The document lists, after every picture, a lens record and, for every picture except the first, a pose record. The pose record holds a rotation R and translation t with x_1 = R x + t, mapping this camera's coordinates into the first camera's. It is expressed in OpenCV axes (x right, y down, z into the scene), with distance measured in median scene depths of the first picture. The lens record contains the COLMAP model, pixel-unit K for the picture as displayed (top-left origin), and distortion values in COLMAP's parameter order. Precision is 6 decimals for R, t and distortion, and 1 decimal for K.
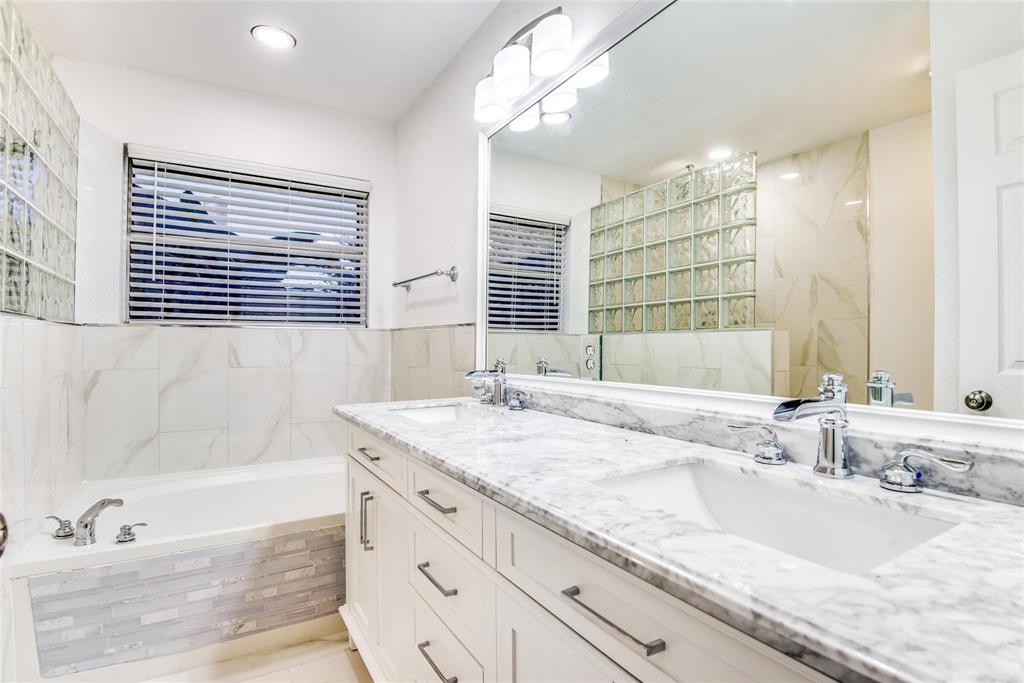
lens RADIAL K [[515.1, 0, 512.0], [0, 515.1, 341.5], [0, 0, 1]] dist [-0.014831, -0.009196]
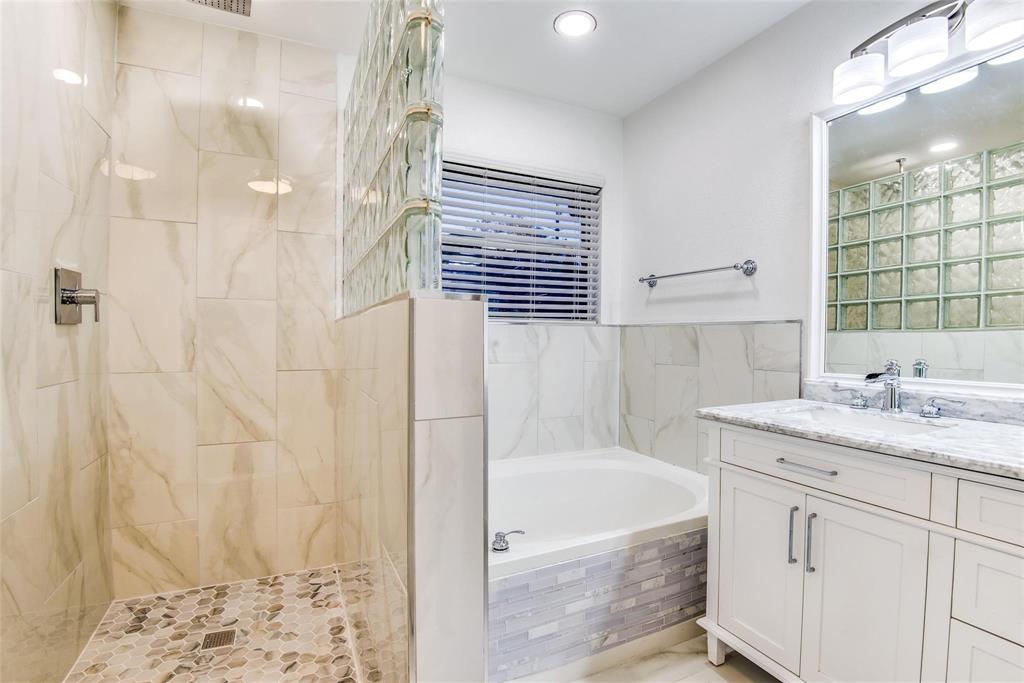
lens RADIAL K [[470.5, 0, 514.0], [0, 470.5, 346.3], [0, 0, 1]] dist [-0.011875, -0.018655]
pose [[0.996959, 0.008934, -0.077408, -0.619703], [-0.007123, 0.999695, 0.023638, -0.005768], [0.077596, -0.023015, 0.996719, 0.125910]]
